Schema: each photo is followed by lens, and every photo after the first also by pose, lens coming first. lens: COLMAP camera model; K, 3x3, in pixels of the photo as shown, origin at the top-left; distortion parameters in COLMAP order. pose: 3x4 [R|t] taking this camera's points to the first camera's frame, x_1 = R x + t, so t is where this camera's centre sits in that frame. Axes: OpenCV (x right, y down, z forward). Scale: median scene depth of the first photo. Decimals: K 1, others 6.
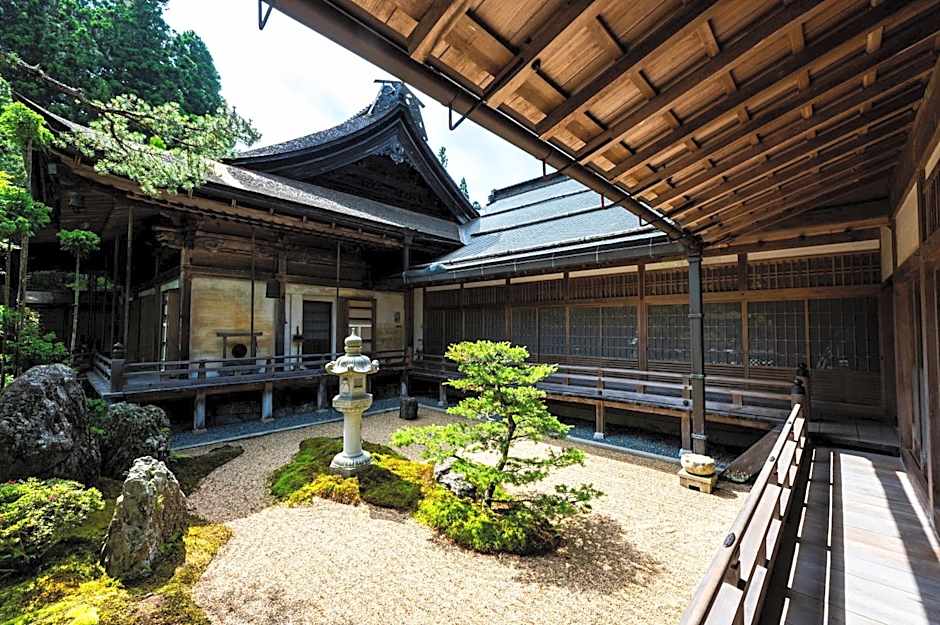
lens RADIAL K [[392.2, 0, 472.2], [0, 392.2, 303.6], [0, 0, 1]] dist [0.000507, 0.000067]
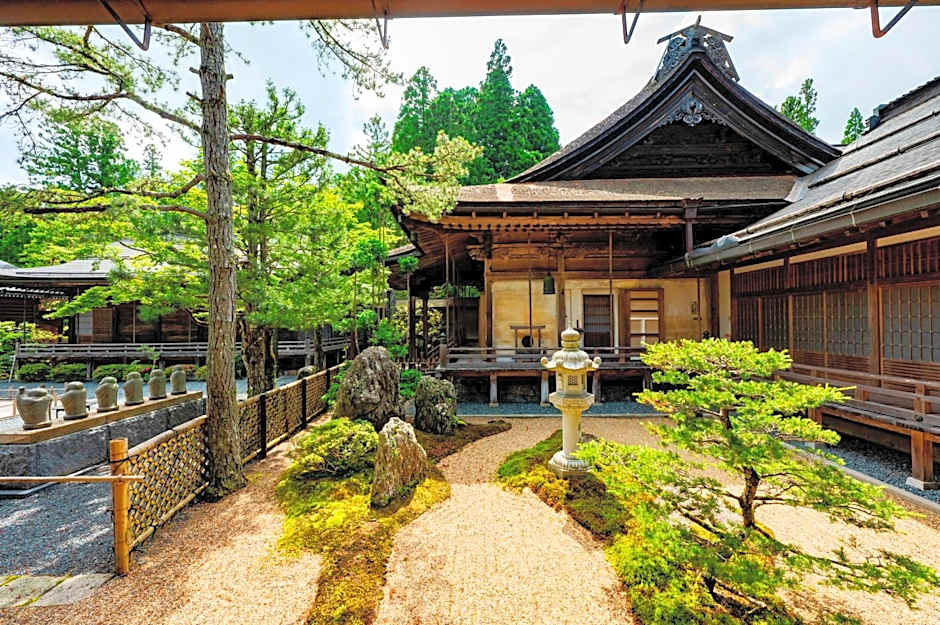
lens RADIAL K [[373.4, 0, 470.0], [0, 373.4, 312.5], [0, 0, 1]] dist [-0.001396, 0.000169]
pose [[0.662928, -0.025393, -0.748253, 0.127134], [0.053867, 0.998452, 0.013840, 0.010440], [0.746743, -0.049481, 0.663270, 0.147236]]
